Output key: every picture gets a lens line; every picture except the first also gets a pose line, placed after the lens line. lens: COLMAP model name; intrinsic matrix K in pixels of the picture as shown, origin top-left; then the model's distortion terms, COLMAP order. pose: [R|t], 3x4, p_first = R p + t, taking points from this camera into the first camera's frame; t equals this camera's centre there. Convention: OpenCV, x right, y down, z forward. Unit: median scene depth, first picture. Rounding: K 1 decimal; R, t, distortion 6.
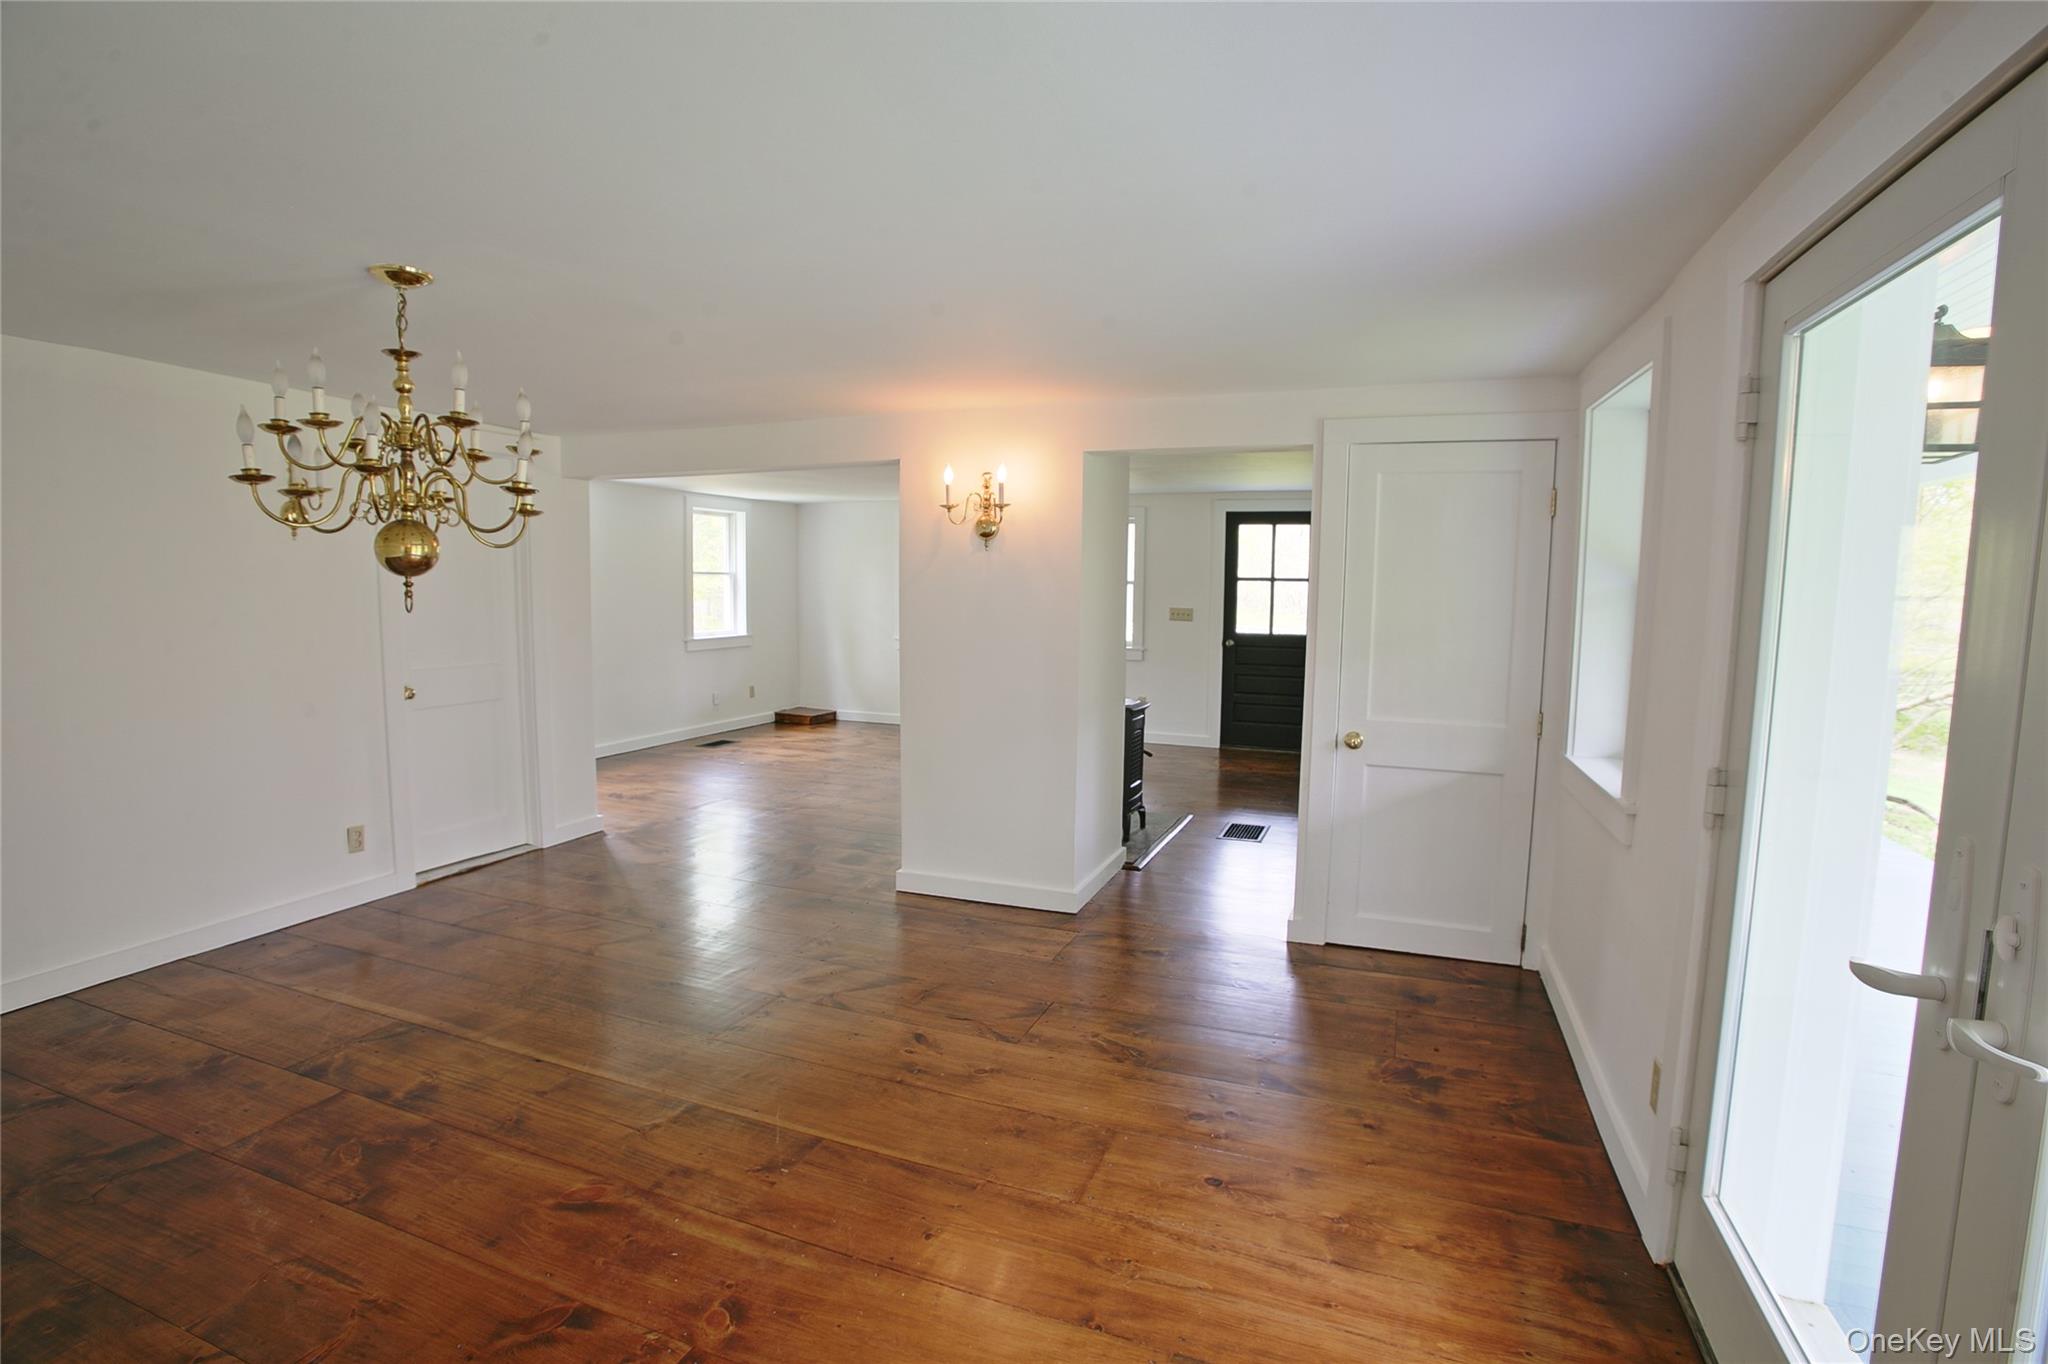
lens RADIAL K [[967.8, 0, 1024.0], [0, 967.8, 682.0], [0, 0, 1]] dist [-0.075446, 0.032202]
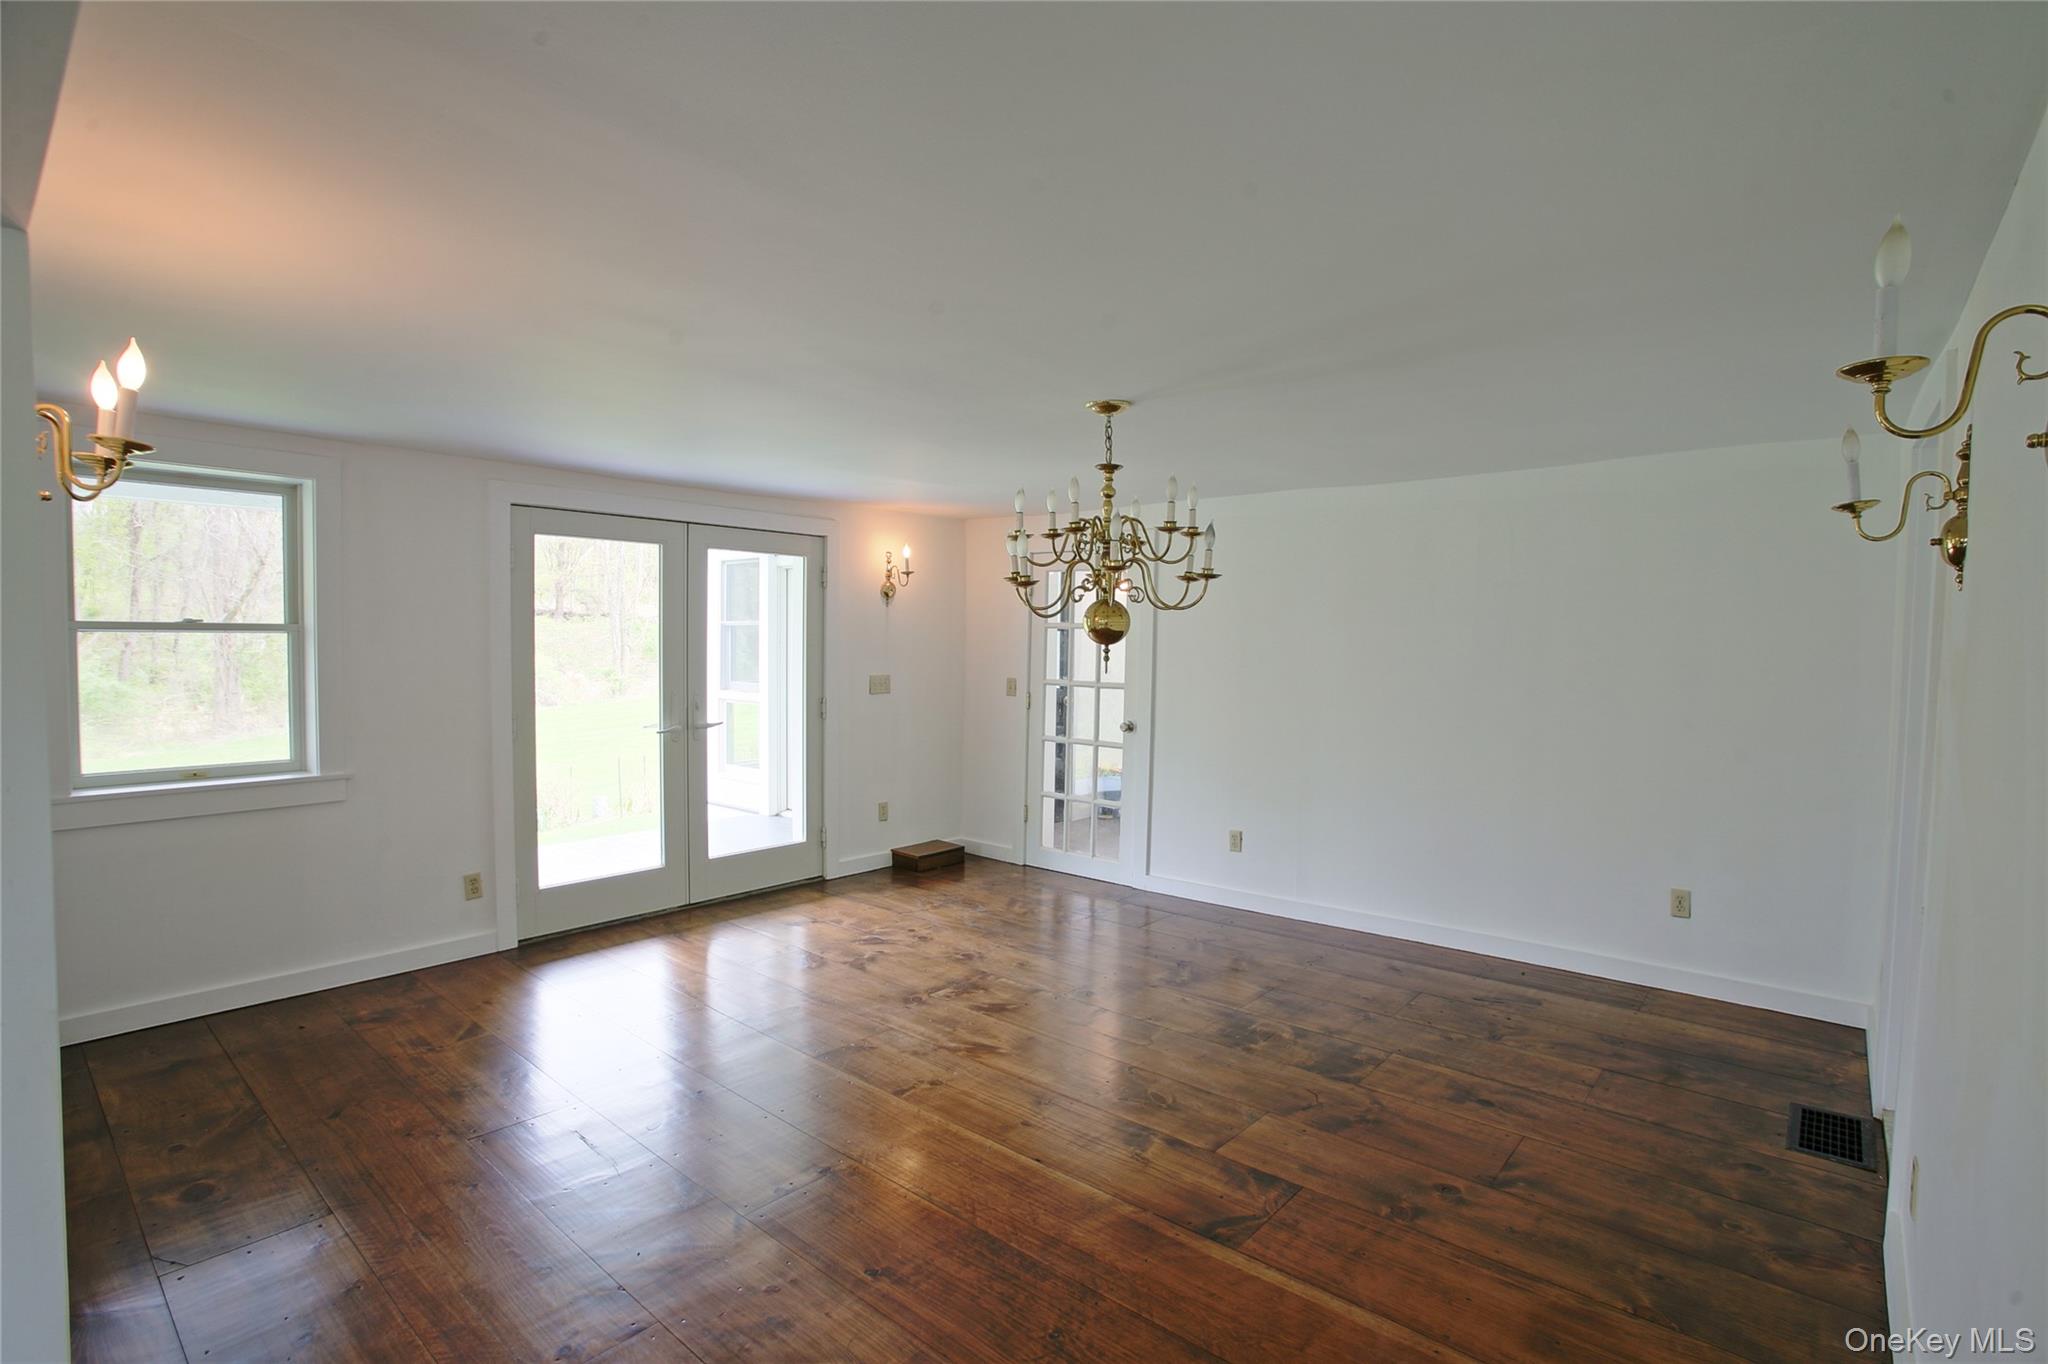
lens RADIAL K [[1020.4, 0, 1093.6], [0, 1020.4, 686.6], [0, 0, 1]] dist [-0.061733, 0.039558]
pose [[-0.960190, -0.037695, 0.276793, -1.016981], [0.004780, 0.988492, 0.151199, -0.261480], [-0.279307, 0.146503, -0.948960, 2.289895]]
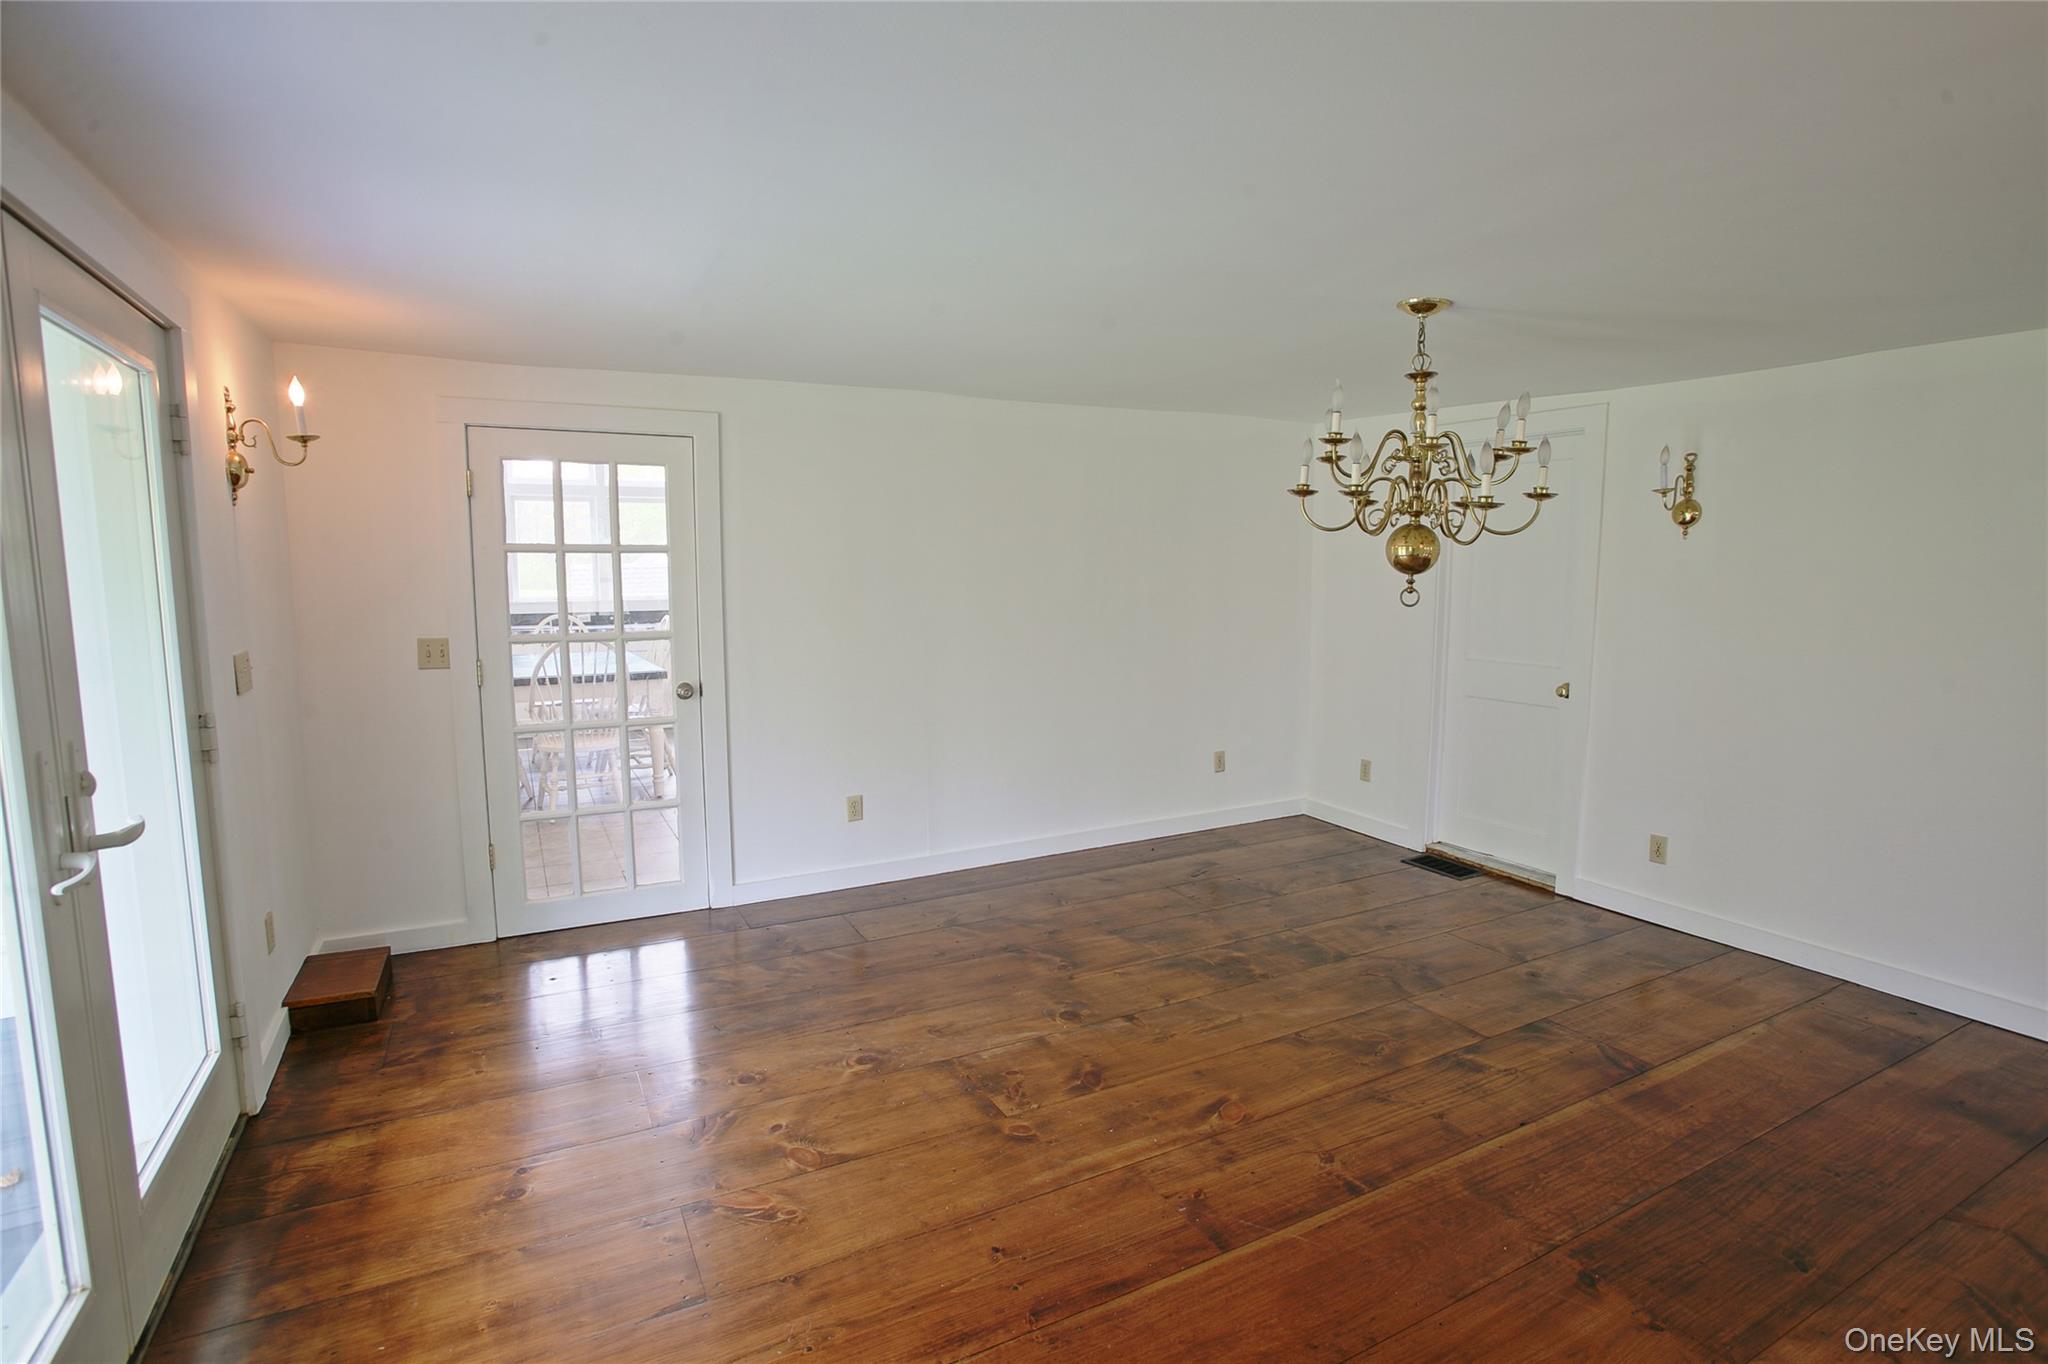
lens RADIAL K [[967.8, 0, 1024.0], [0, 967.8, 682.0], [0, 0, 1]] dist [-0.075446, 0.032202]
pose [[-0.634998, 0.076111, -0.768755, 0.523649], [-0.090817, 0.980879, 0.172129, -0.139466], [0.767157, 0.179118, -0.615944, 1.362016]]
